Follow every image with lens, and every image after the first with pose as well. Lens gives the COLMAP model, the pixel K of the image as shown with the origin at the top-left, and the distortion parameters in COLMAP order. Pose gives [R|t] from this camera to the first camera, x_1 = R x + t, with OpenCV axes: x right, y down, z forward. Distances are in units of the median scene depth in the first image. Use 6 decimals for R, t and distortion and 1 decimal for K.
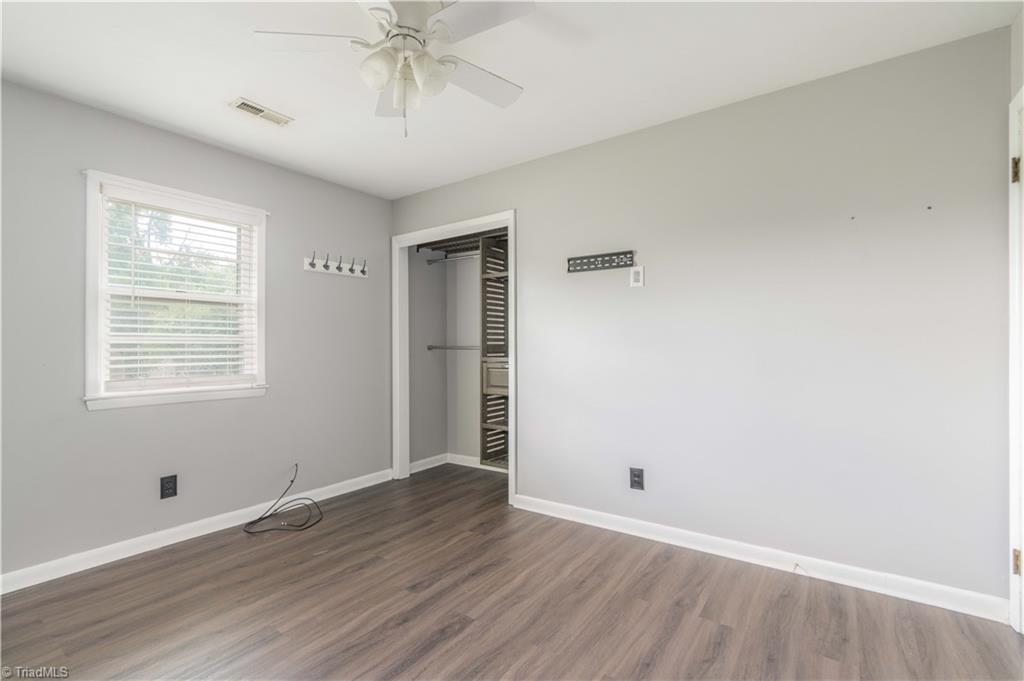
lens RADIAL K [[477.1, 0, 511.6], [0, 477.1, 345.7], [0, 0, 1]] dist [-0.002599, 0.000011]
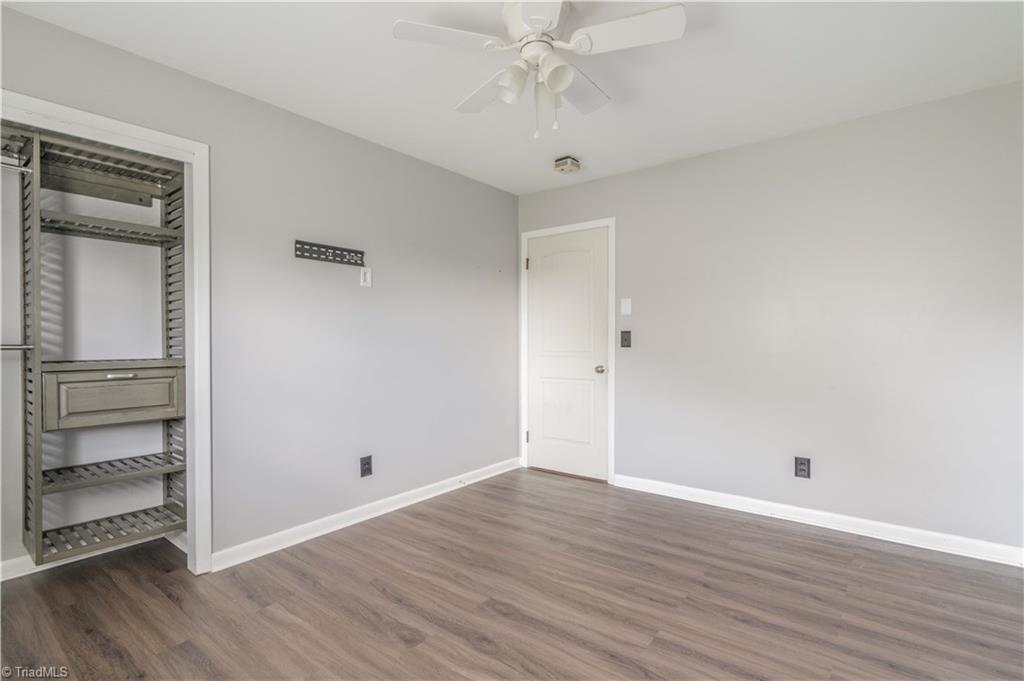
lens RADIAL K [[477.1, 0, 511.6], [0, 477.1, 345.7], [0, 0, 1]] dist [-0.002599, 0.000011]
pose [[0.047665, -0.009157, 0.998821, -0.784173], [0.000364, 0.999958, 0.009150, -0.000873], [-0.998863, -0.000072, 0.047667, 0.620496]]
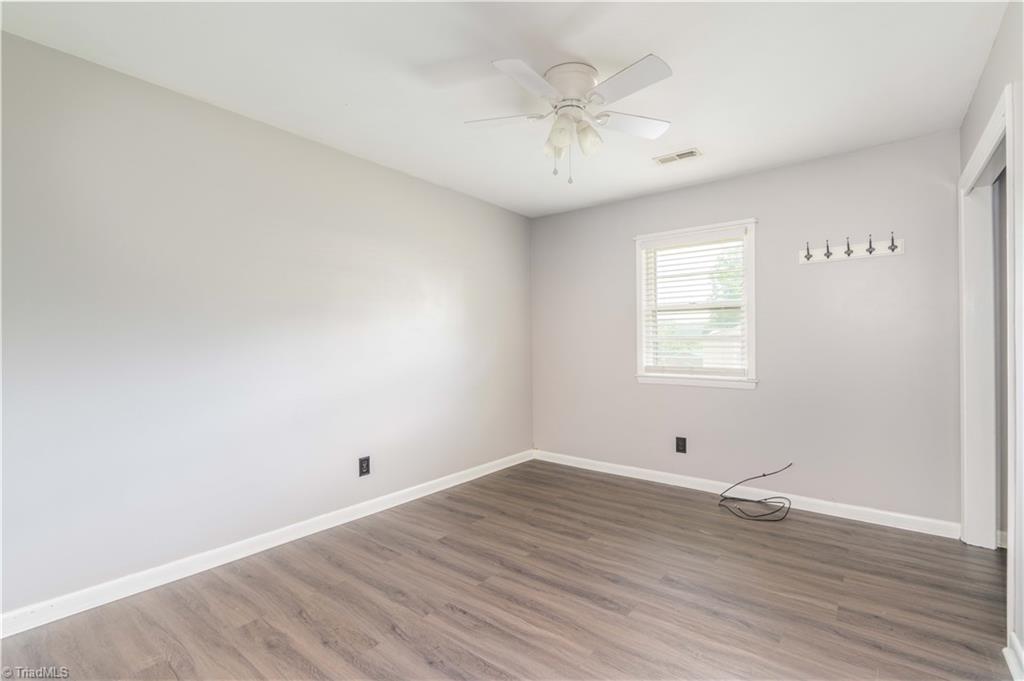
lens RADIAL K [[480.2, 0, 499.2], [0, 480.2, 340.8], [0, 0, 1]] dist [0.002809, 0.000348]
pose [[-0.082740, 0.015046, -0.996458, 0.683709], [0.017571, 0.999753, 0.013637, -0.034338], [0.996416, -0.016381, -0.082984, 0.563203]]
